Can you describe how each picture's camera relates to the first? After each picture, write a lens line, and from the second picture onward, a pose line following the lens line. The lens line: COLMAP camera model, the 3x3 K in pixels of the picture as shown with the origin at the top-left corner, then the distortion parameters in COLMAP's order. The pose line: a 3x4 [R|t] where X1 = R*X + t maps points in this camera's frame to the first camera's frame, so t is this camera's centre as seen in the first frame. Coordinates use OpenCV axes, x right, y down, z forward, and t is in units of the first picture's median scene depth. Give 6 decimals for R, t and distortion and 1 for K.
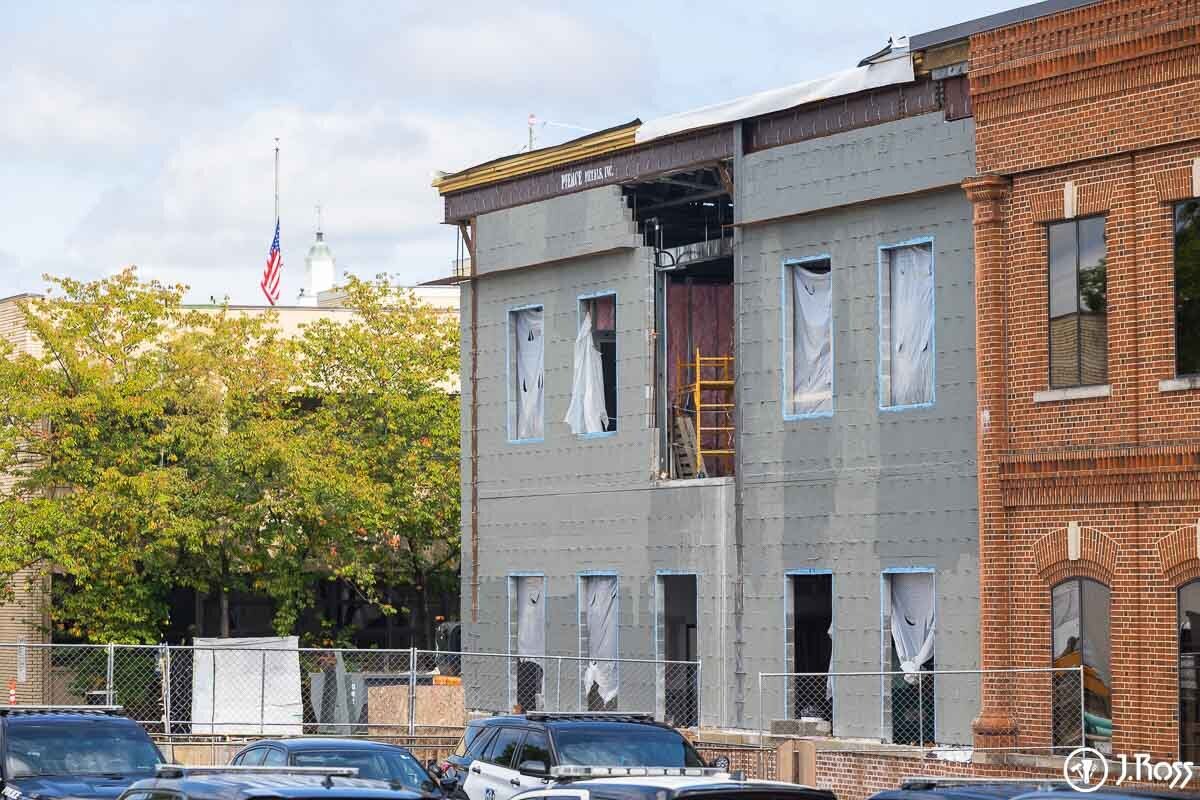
lens RADIAL K [[4740.3, 0, 599.8], [0, 4740.3, 400.0], [0, 0, 1]] dist [0.049342, 0.000000]
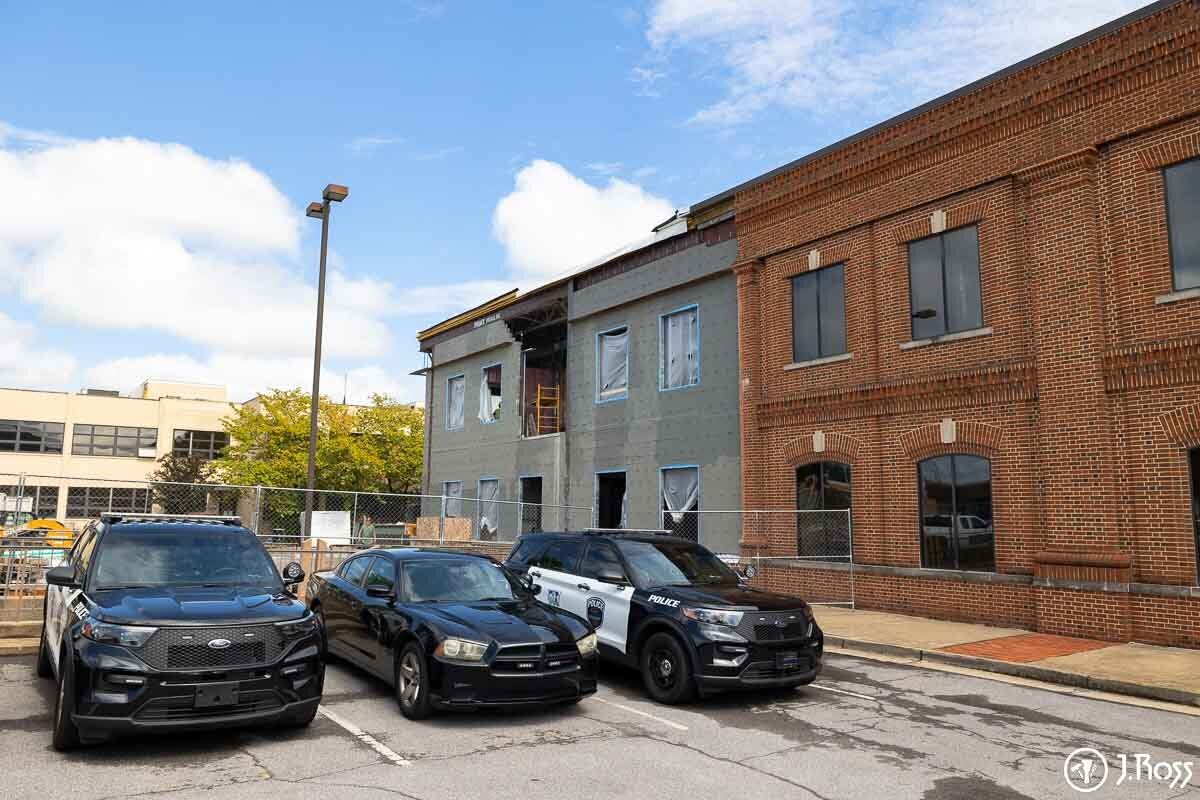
lens RADIAL K [[899.2, 0, 601.5], [0, 899.2, 398.1], [0, 0, 1]] dist [-0.013376, -0.000980]
pose [[0.975558, 0.044741, 0.215138, -0.048132], [-0.024486, 0.995089, -0.095910, 0.041088], [-0.218373, 0.088297, 0.971863, 0.579459]]
